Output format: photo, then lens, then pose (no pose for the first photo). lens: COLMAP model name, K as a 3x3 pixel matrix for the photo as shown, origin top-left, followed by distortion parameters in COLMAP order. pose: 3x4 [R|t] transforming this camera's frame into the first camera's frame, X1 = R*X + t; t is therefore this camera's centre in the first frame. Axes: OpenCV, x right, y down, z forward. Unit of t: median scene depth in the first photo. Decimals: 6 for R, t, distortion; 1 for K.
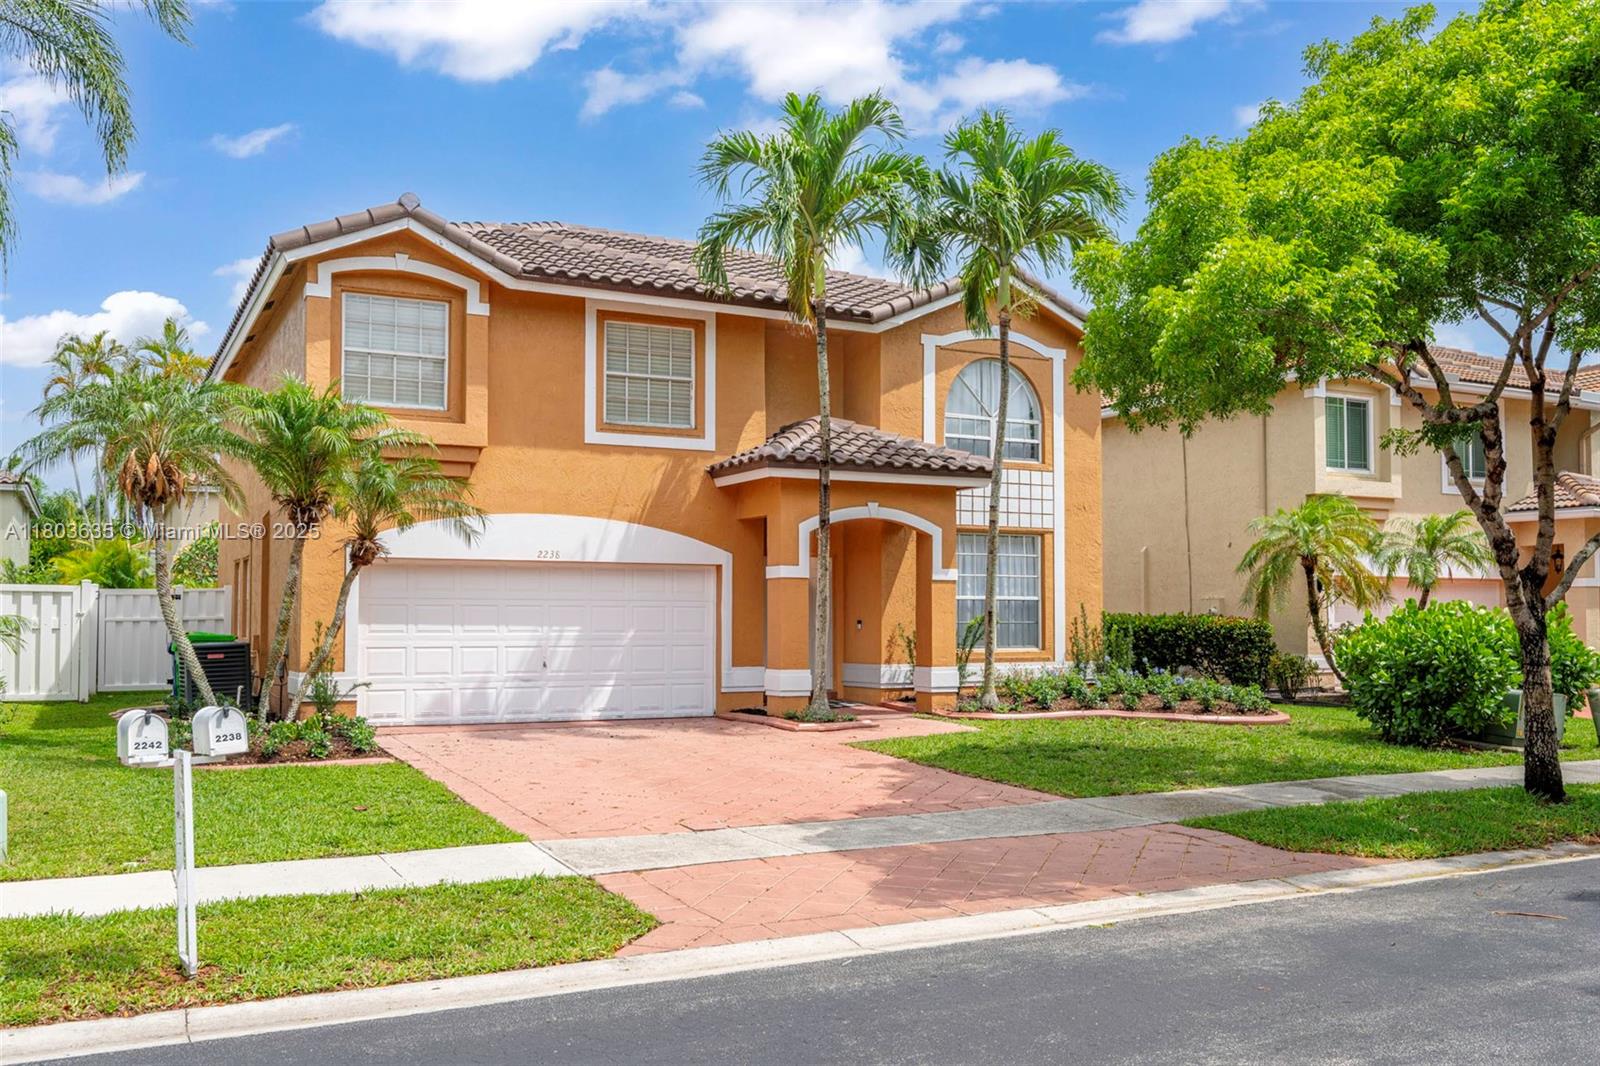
lens RADIAL K [[1380.4, 0, 799.2], [0, 1380.4, 538.2], [0, 0, 1]] dist [-0.027896, 0.001338]
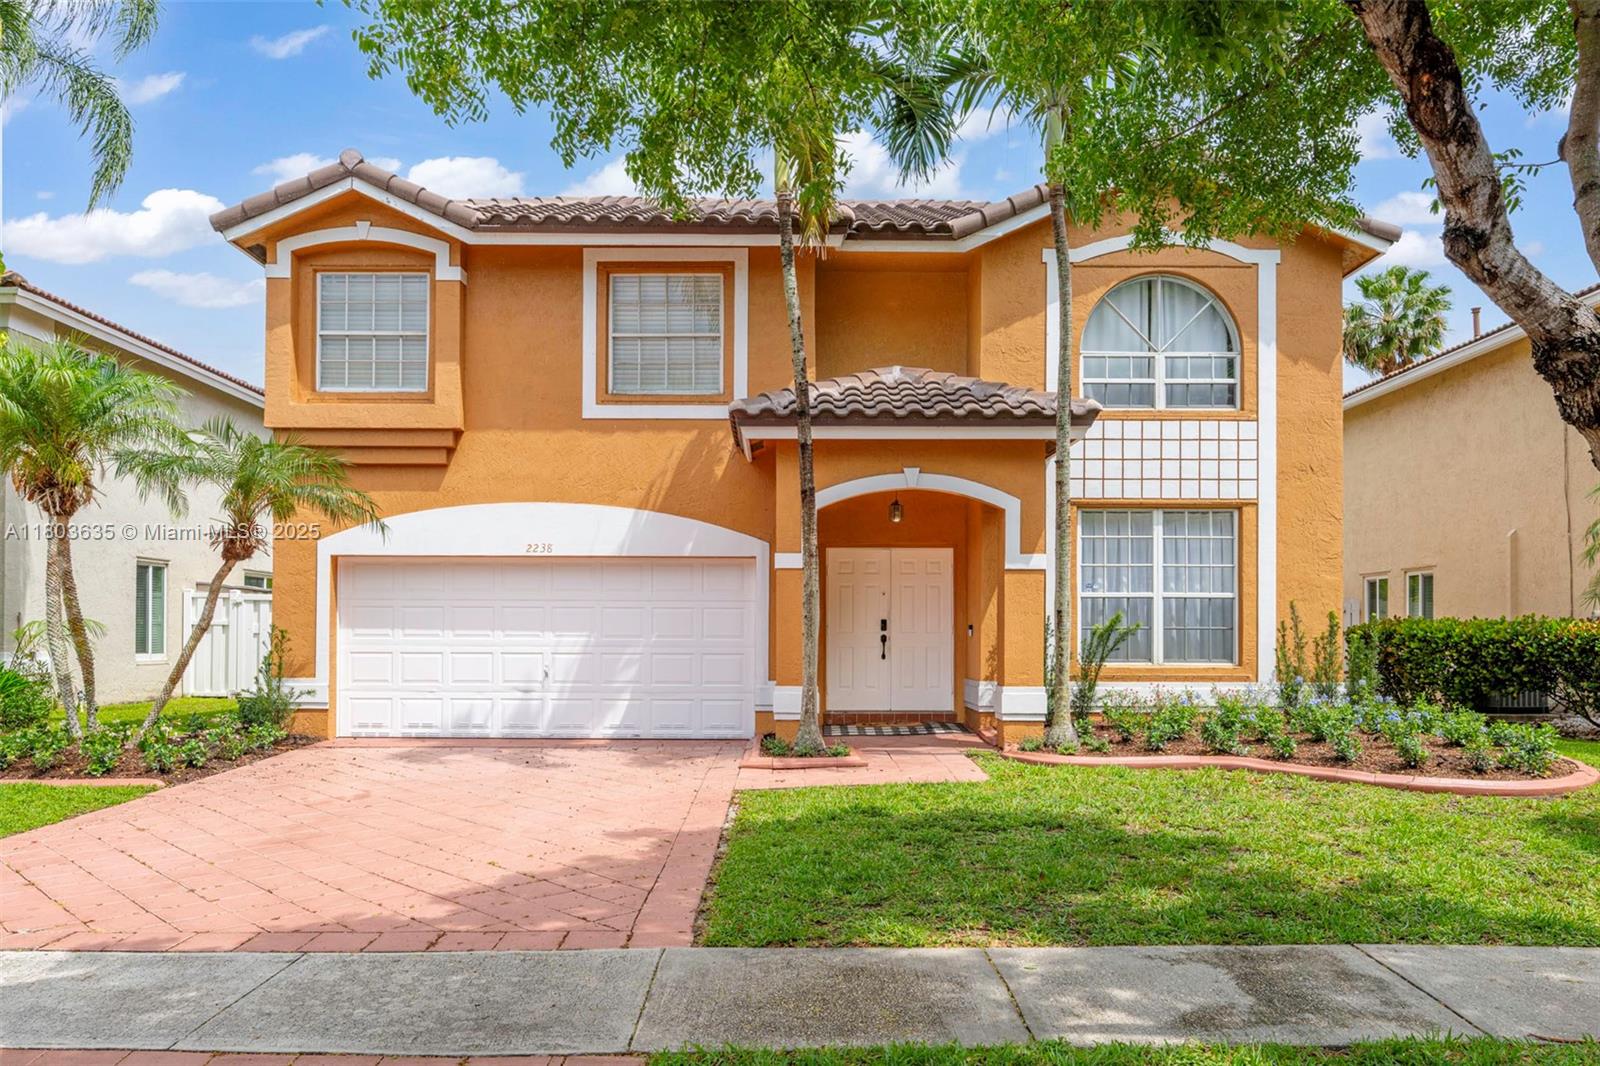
lens RADIAL K [[1143.4, 0, 800.2], [0, 1143.4, 602.1], [0, 0, 1]] dist [0.001515, -0.000559]
pose [[0.889377, -0.009975, -0.457065, 0.280542], [0.024885, 0.999336, 0.026612, 0.028921], [0.456496, -0.035042, 0.889035, 0.405156]]
